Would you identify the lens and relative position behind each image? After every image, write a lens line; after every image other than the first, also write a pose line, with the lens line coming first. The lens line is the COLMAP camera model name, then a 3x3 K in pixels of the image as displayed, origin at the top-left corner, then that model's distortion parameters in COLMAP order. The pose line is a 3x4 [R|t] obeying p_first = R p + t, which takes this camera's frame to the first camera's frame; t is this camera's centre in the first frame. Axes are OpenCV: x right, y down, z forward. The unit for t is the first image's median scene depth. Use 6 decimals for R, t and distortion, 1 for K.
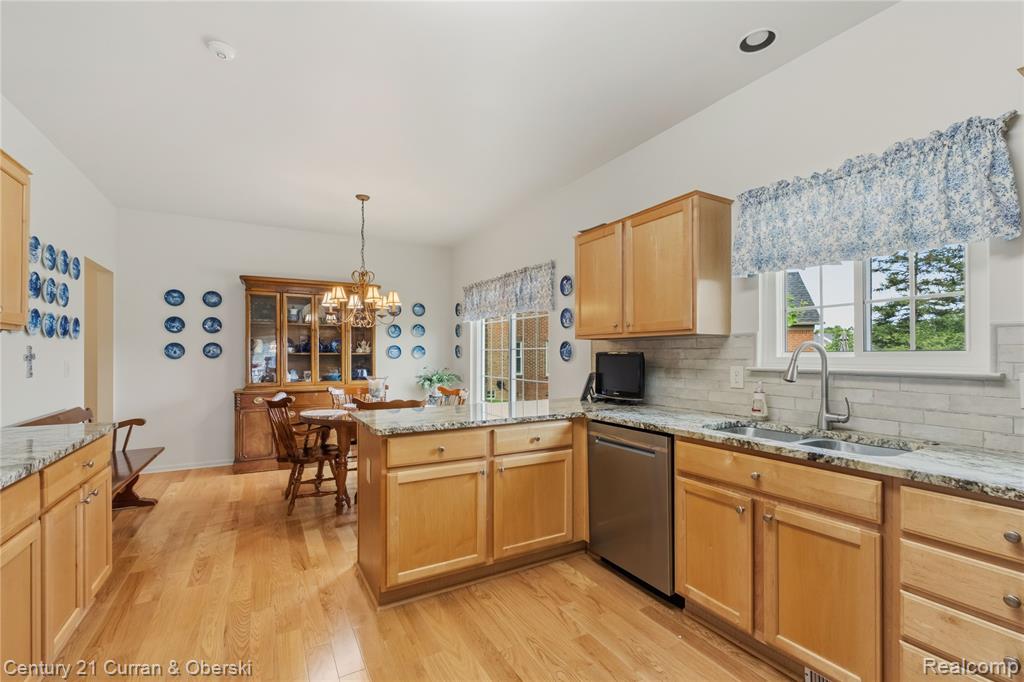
lens RADIAL K [[466.3, 0, 509.8], [0, 466.3, 349.5], [0, 0, 1]] dist [0.003470, 0.000254]
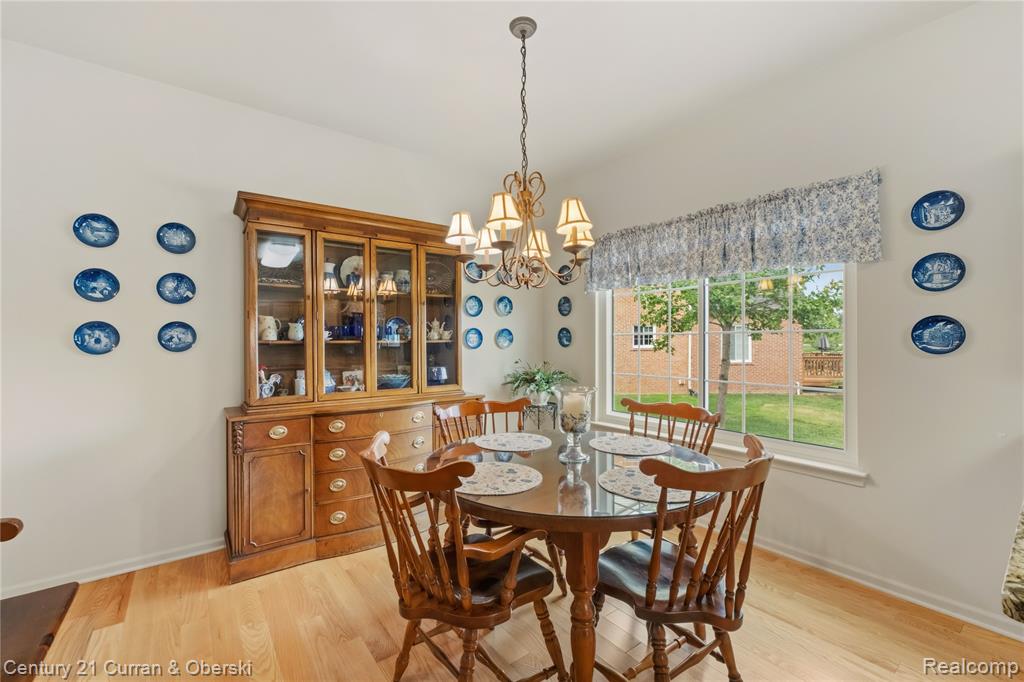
lens RADIAL K [[444.0, 0, 513.2], [0, 444.0, 337.0], [0, 0, 1]] dist [-0.000251, -0.000944]
pose [[0.989490, -0.003918, 0.144550, -0.341276], [0.003597, 0.999990, 0.002485, 0.002409], [-0.144558, -0.001939, 0.989494, 0.460858]]
